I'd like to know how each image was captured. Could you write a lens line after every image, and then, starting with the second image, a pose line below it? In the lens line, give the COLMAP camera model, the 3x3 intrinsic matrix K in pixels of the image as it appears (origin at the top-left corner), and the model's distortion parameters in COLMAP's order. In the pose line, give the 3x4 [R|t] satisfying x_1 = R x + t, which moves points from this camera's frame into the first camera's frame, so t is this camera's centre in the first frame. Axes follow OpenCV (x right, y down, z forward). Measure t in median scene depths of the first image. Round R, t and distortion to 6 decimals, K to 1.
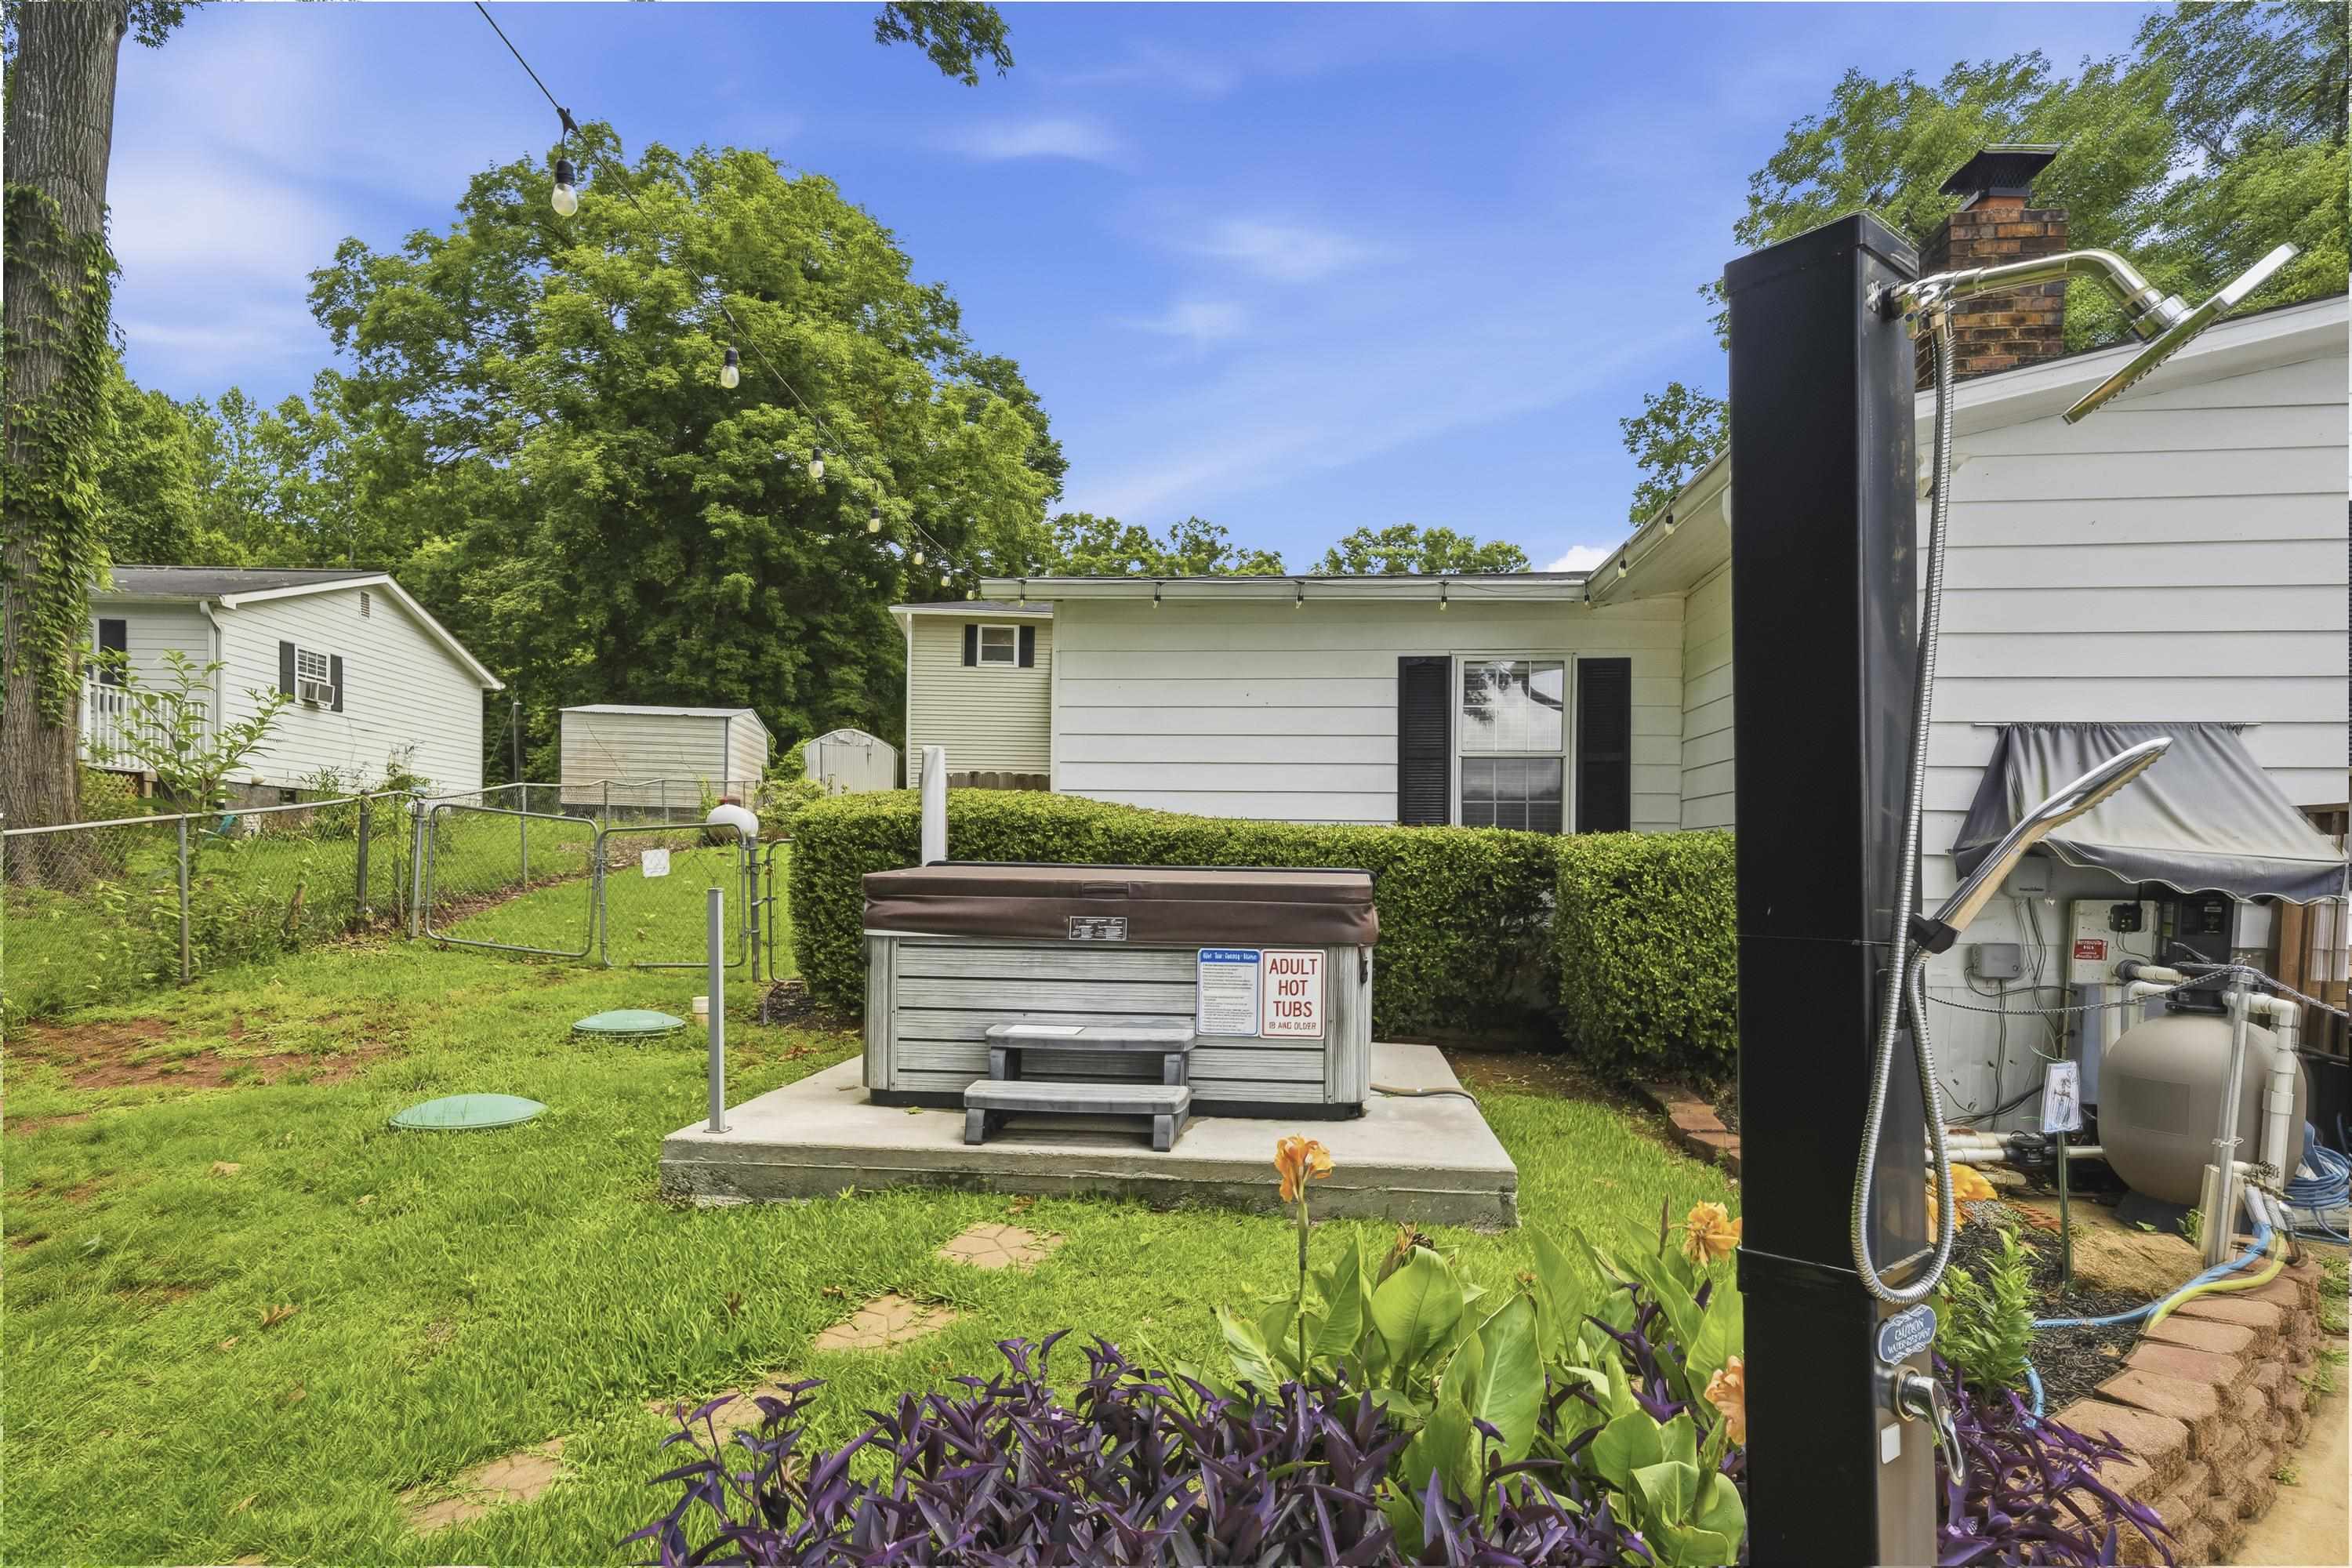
lens RADIAL K [[1281.4, 0, 1171.1], [0, 1281.4, 881.5], [0, 0, 1]] dist [0.005772, 0.000777]
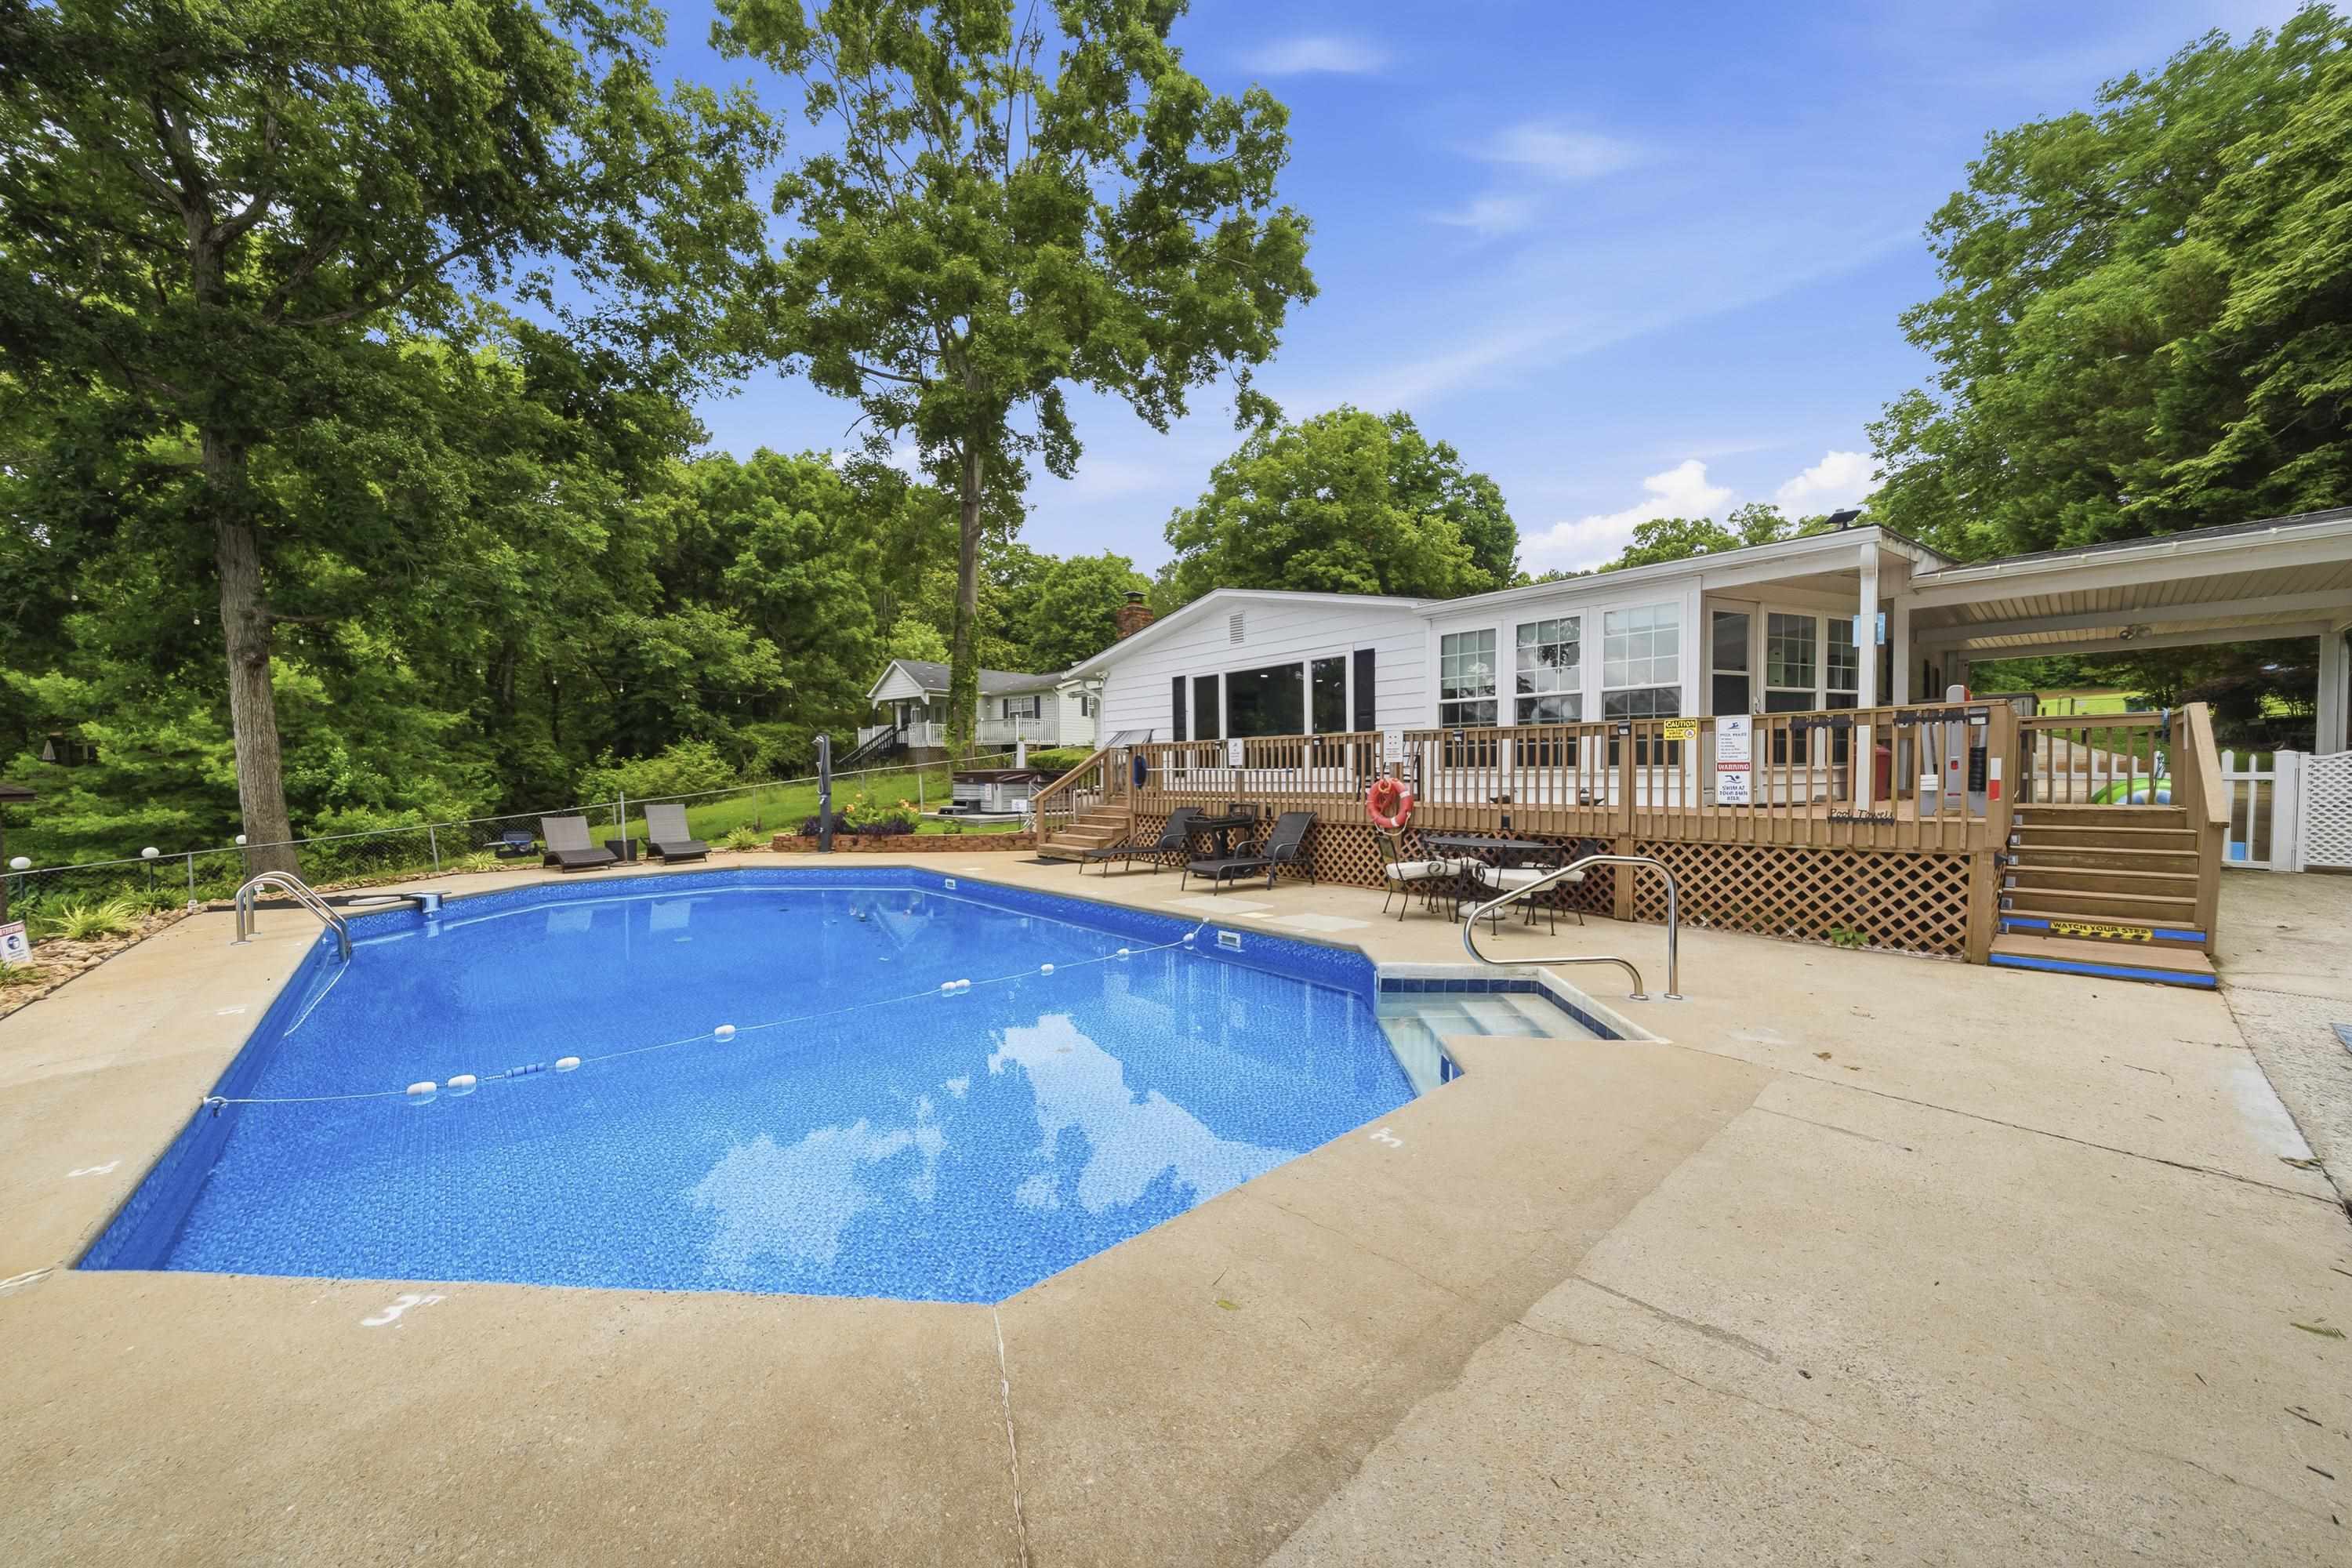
lens RADIAL K [[827.9, 0, 1172.6], [0, 827.9, 800.3], [0, 0, 1]] dist [-0.003481, -0.000101]
pose [[0.735153, 0.005308, -0.677880, 0.447703], [0.011949, 0.999713, 0.020787, 0.008955], [0.677795, -0.023382, 0.734879, -0.154923]]
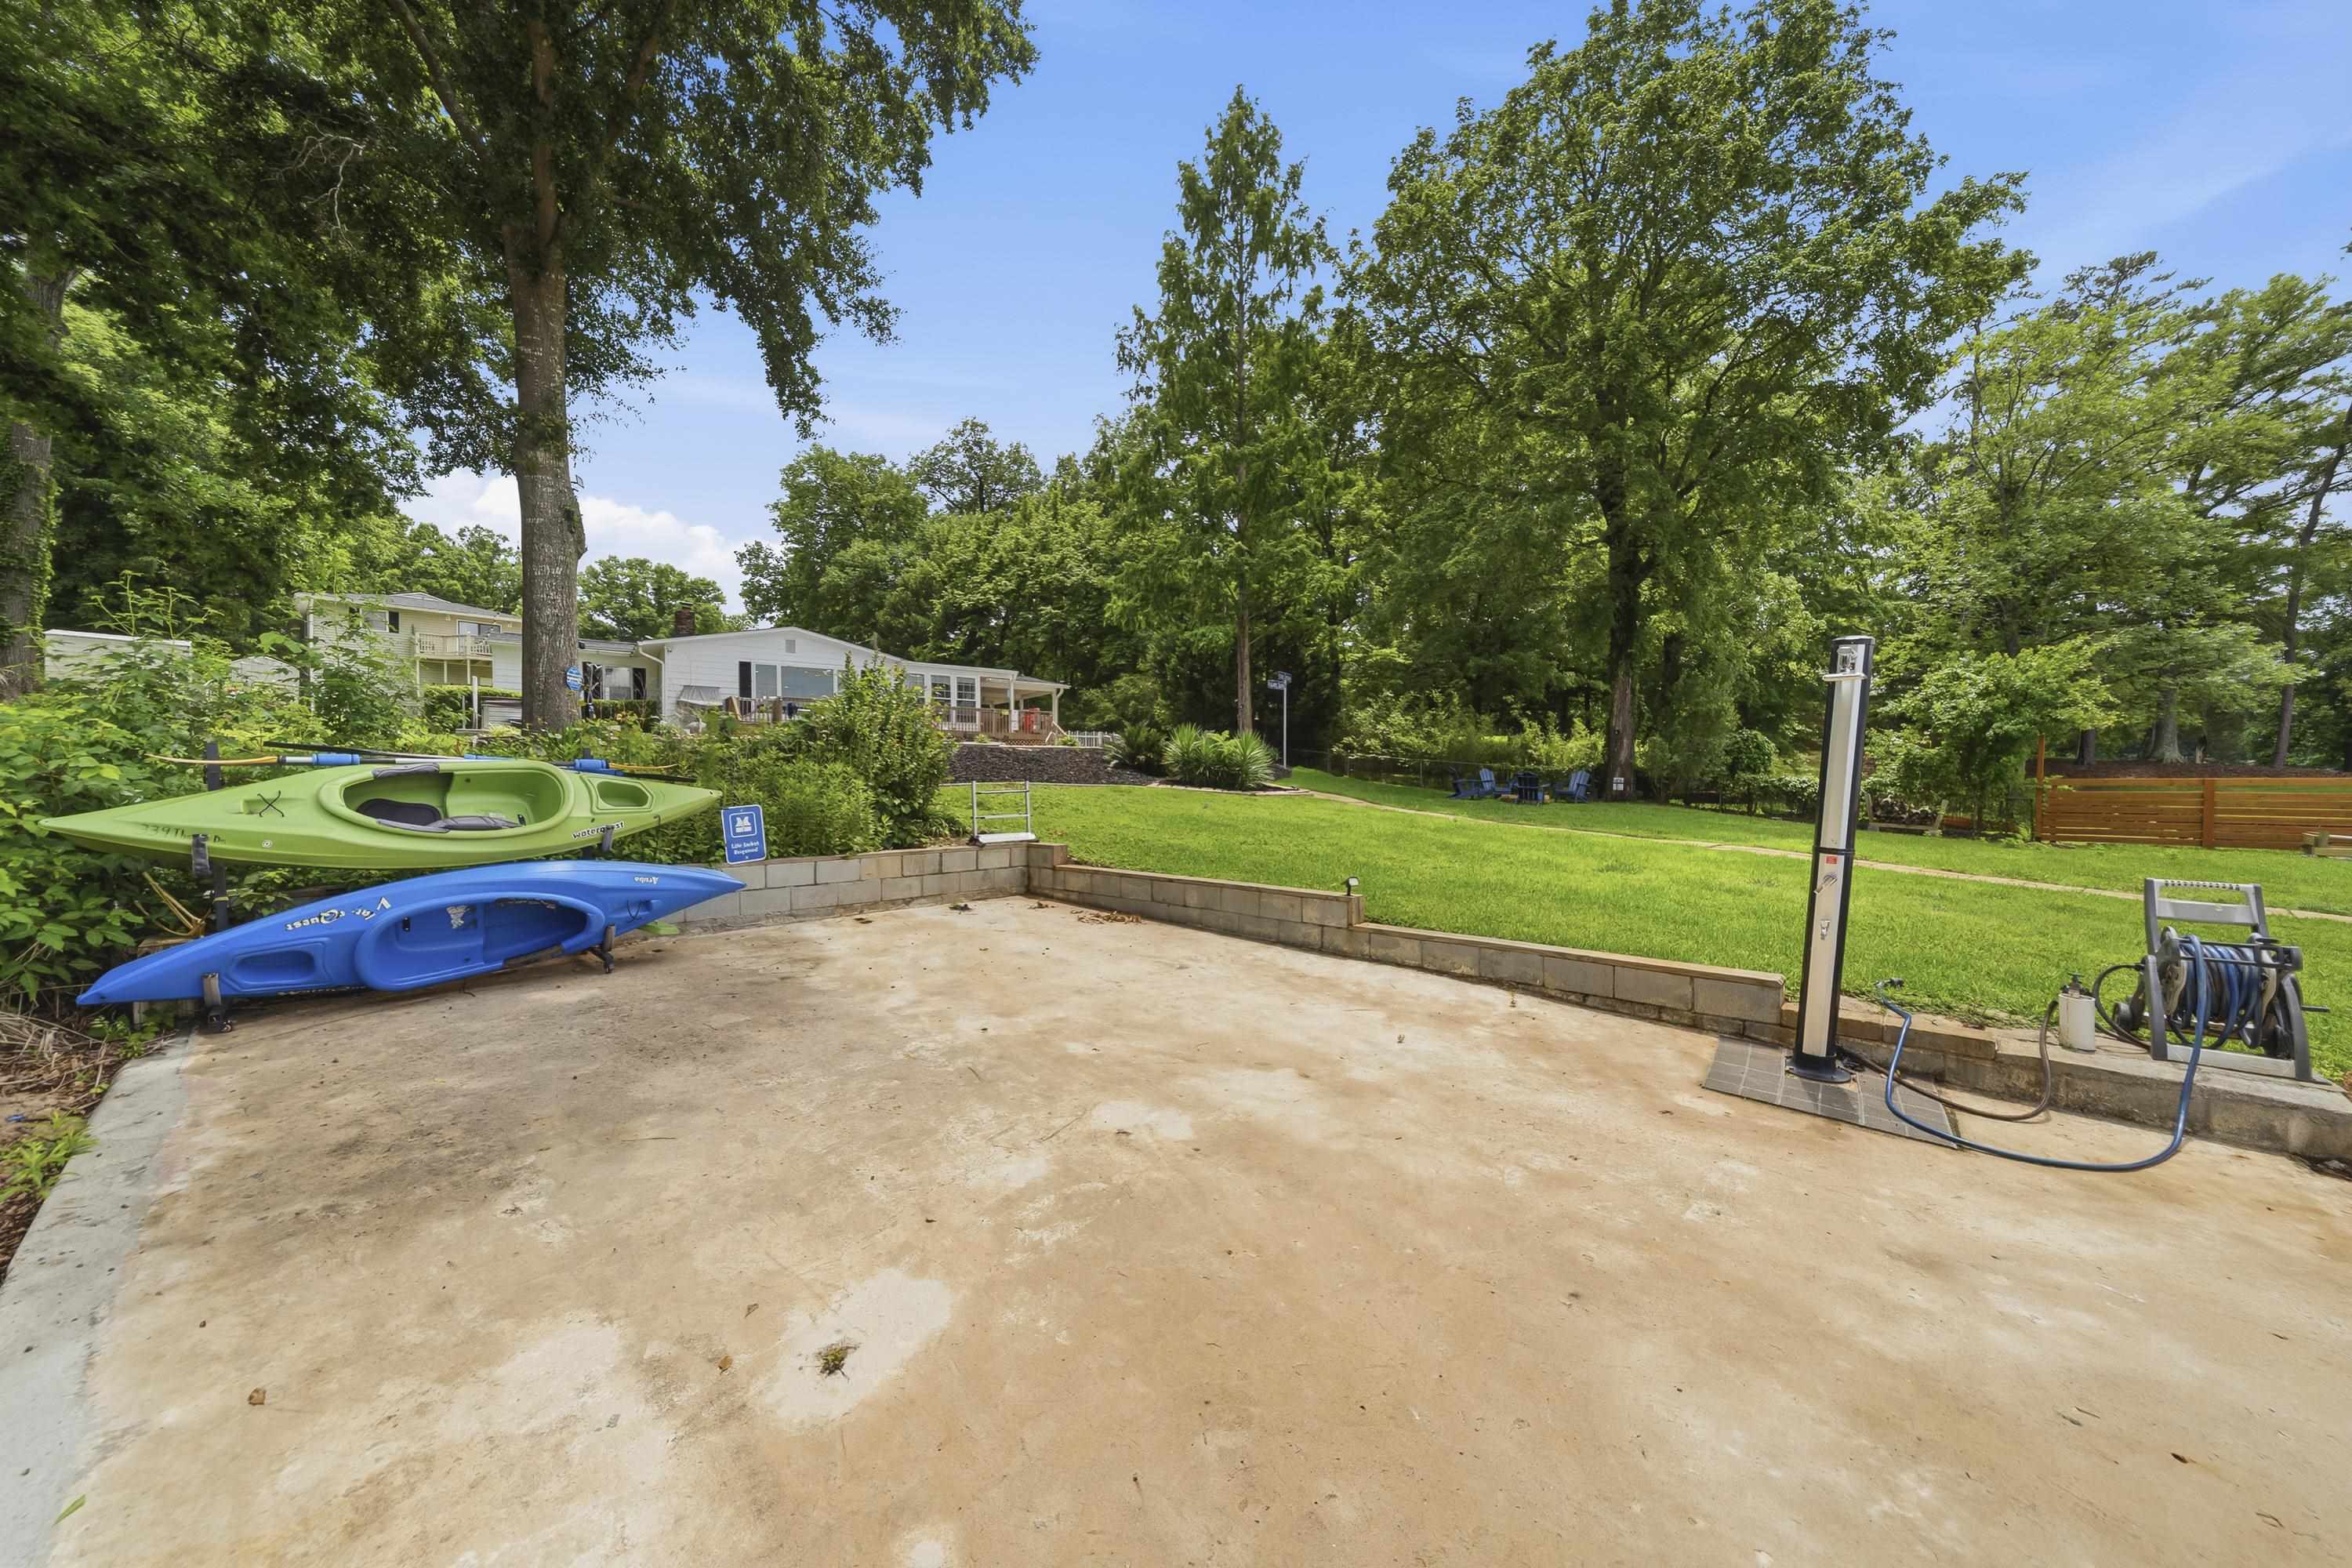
lens RADIAL K [[827.9, 0, 1172.6], [0, 827.9, 800.3], [0, 0, 1]] dist [-0.003481, -0.000101]
pose [[0.748566, -0.024336, 0.662614, -0.062038], [0.014431, 0.999687, 0.020412, 0.075769], [-0.662903, -0.005718, 0.748683, -0.702843]]
